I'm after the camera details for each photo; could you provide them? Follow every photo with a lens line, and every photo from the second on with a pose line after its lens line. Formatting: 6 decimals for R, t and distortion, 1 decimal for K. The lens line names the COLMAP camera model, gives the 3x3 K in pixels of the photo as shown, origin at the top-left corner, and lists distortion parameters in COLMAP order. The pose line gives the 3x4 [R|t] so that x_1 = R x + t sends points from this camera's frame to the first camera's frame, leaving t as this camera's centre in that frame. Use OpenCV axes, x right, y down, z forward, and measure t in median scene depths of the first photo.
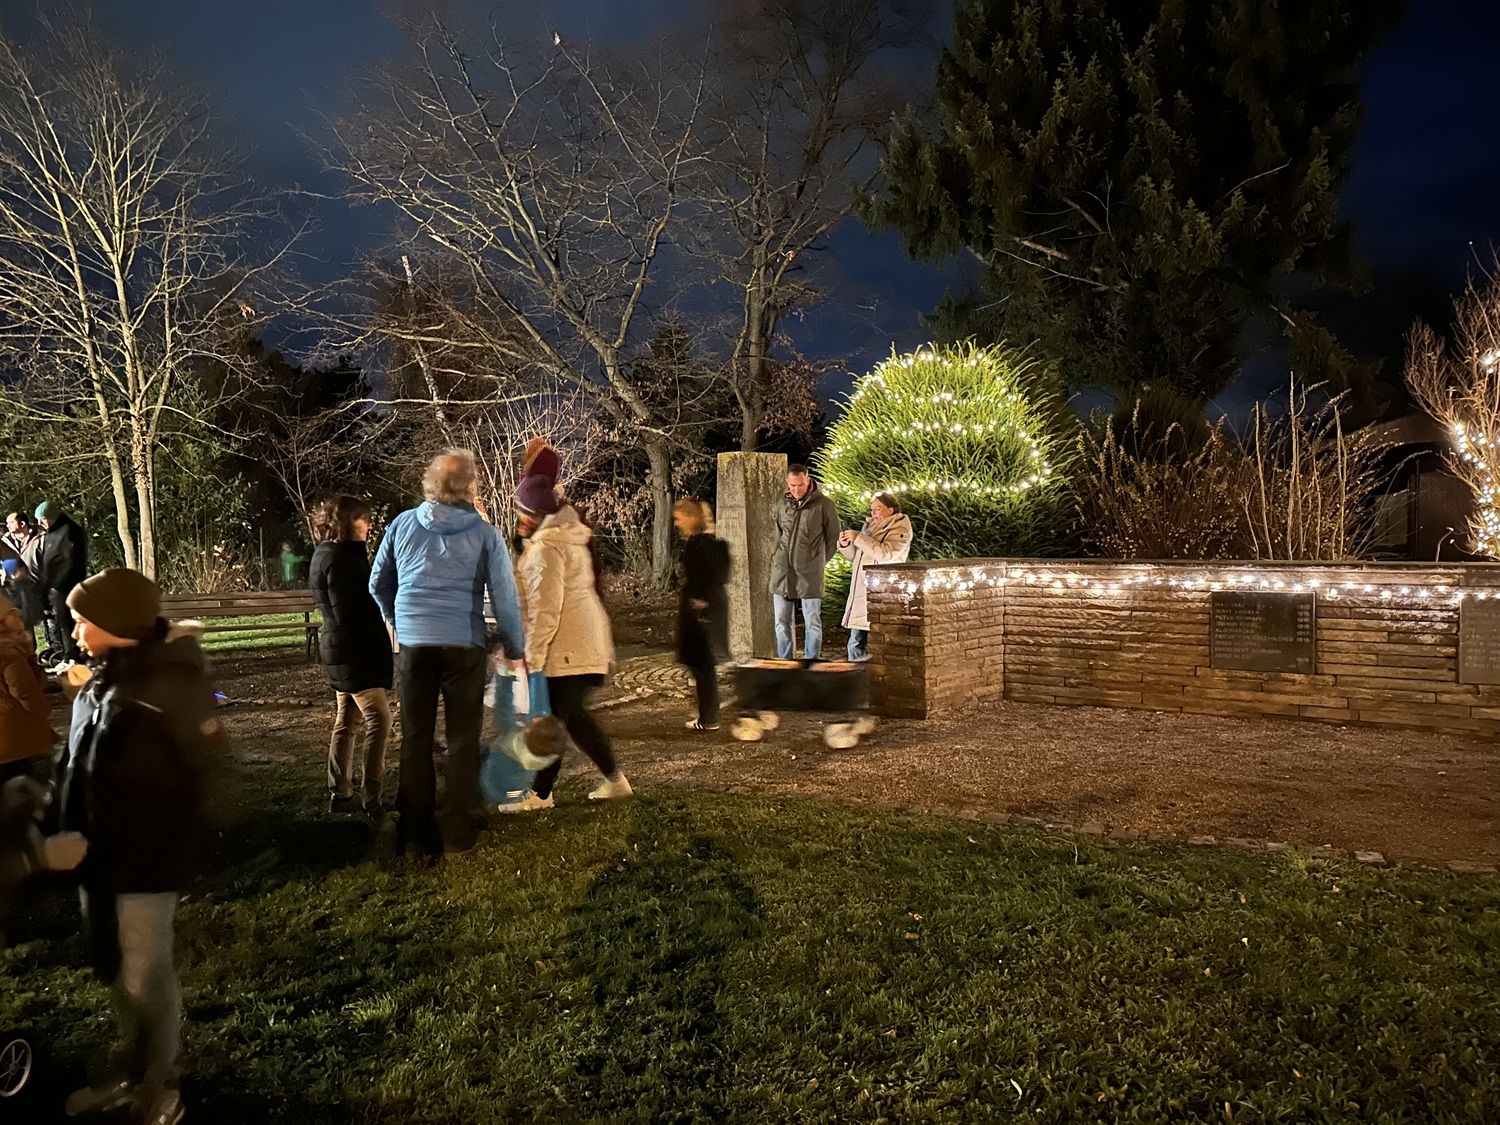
lens RADIAL K [[1037.7, 0, 753.1], [0, 1037.7, 567.6], [0, 0, 1]] dist [0.061012, -0.079956]
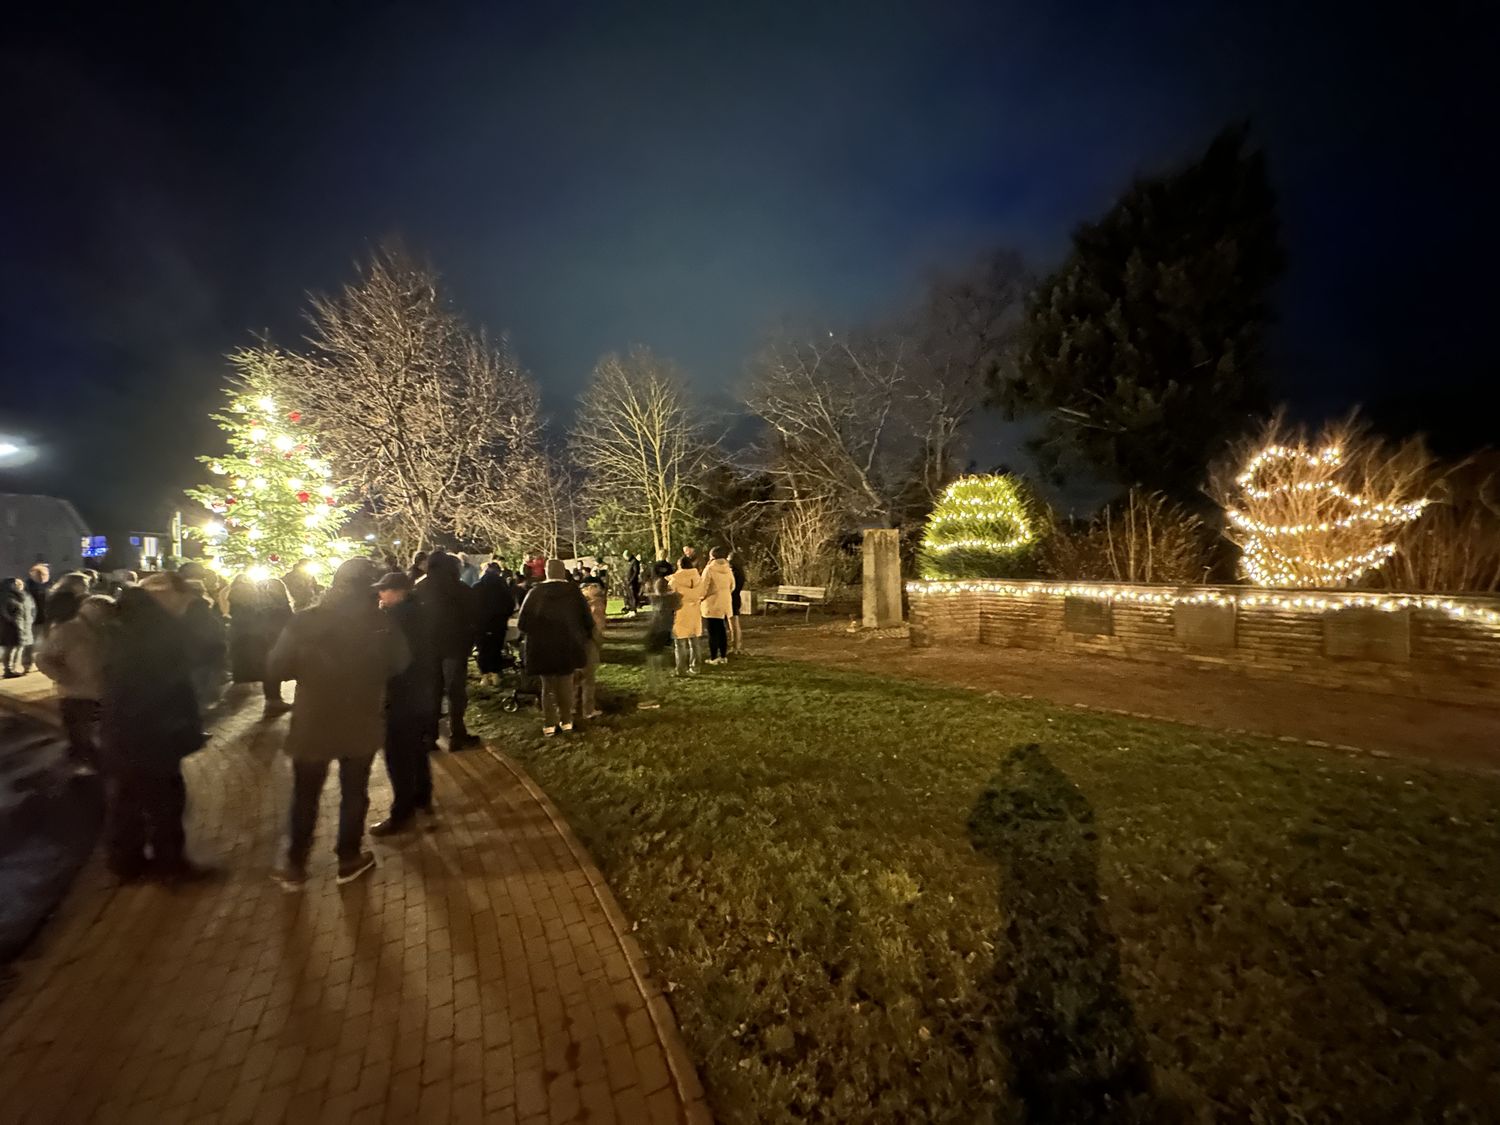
lens RADIAL K [[592.7, 0, 752.4], [0, 592.7, 565.5], [0, 0, 1]] dist [-0.010356, 0.001186]
pose [[0.917308, 0.007065, -0.398116, 0.249409], [-0.016278, 0.999672, -0.019766, -0.003140], [0.397846, 0.024612, 0.917122, -0.276941]]
